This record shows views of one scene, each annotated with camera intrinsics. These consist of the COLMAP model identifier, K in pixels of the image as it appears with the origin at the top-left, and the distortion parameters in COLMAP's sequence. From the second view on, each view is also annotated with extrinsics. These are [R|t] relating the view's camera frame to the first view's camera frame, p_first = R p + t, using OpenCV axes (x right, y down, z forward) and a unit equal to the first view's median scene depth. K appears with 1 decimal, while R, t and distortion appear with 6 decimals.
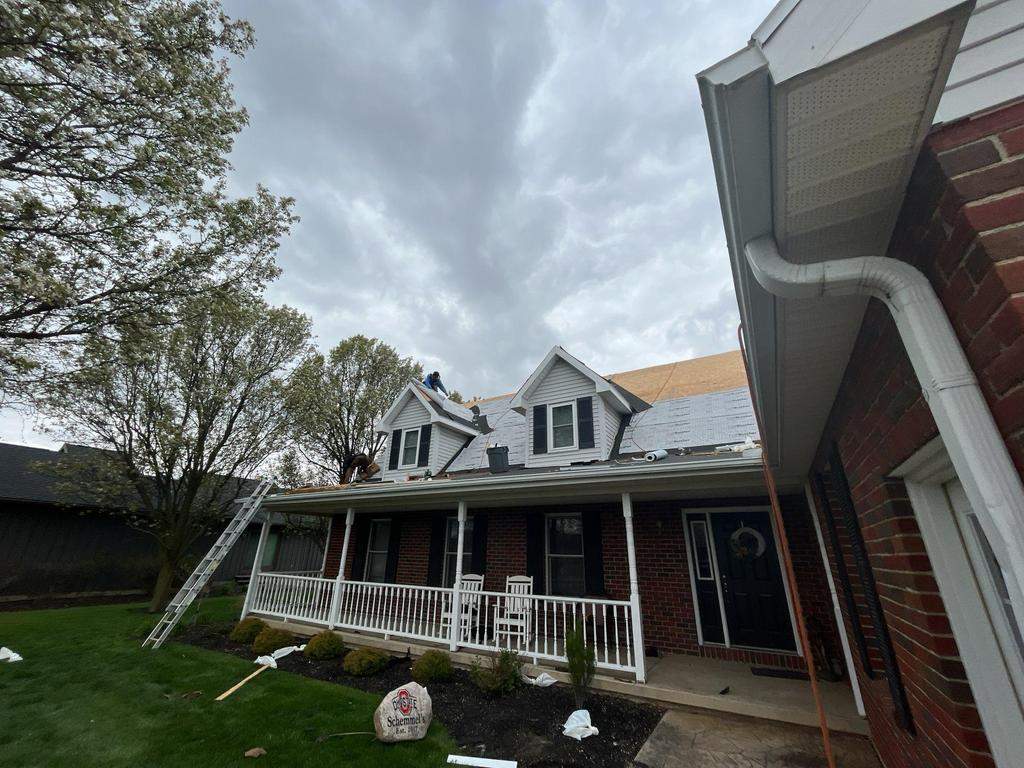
lens RADIAL K [[416.3, 0, 509.4], [0, 416.3, 388.6], [0, 0, 1]] dist [-0.005463, -0.000050]
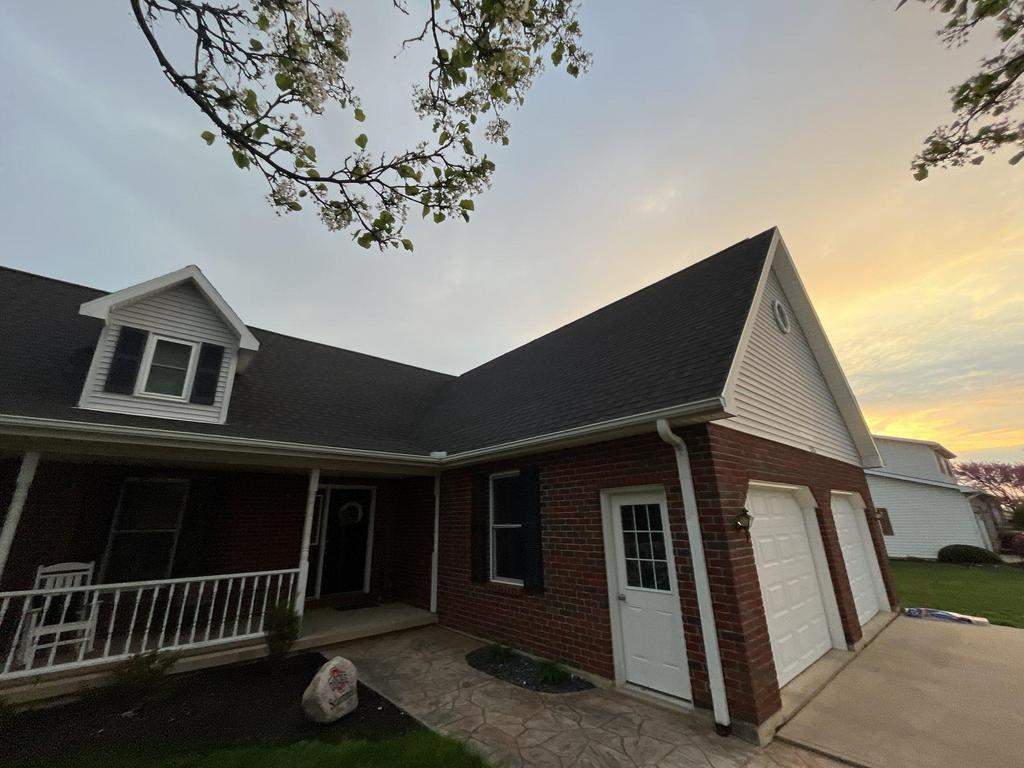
lens RADIAL K [[416.3, 0, 514.3], [0, 416.3, 384.7], [0, 0, 1]] dist [-0.005463, -0.000050]
pose [[0.299338, 0.272021, 0.914550, -0.398054], [-0.327636, 0.929523, -0.169238, 0.040751], [-0.896131, -0.248980, 0.367366, 0.131982]]
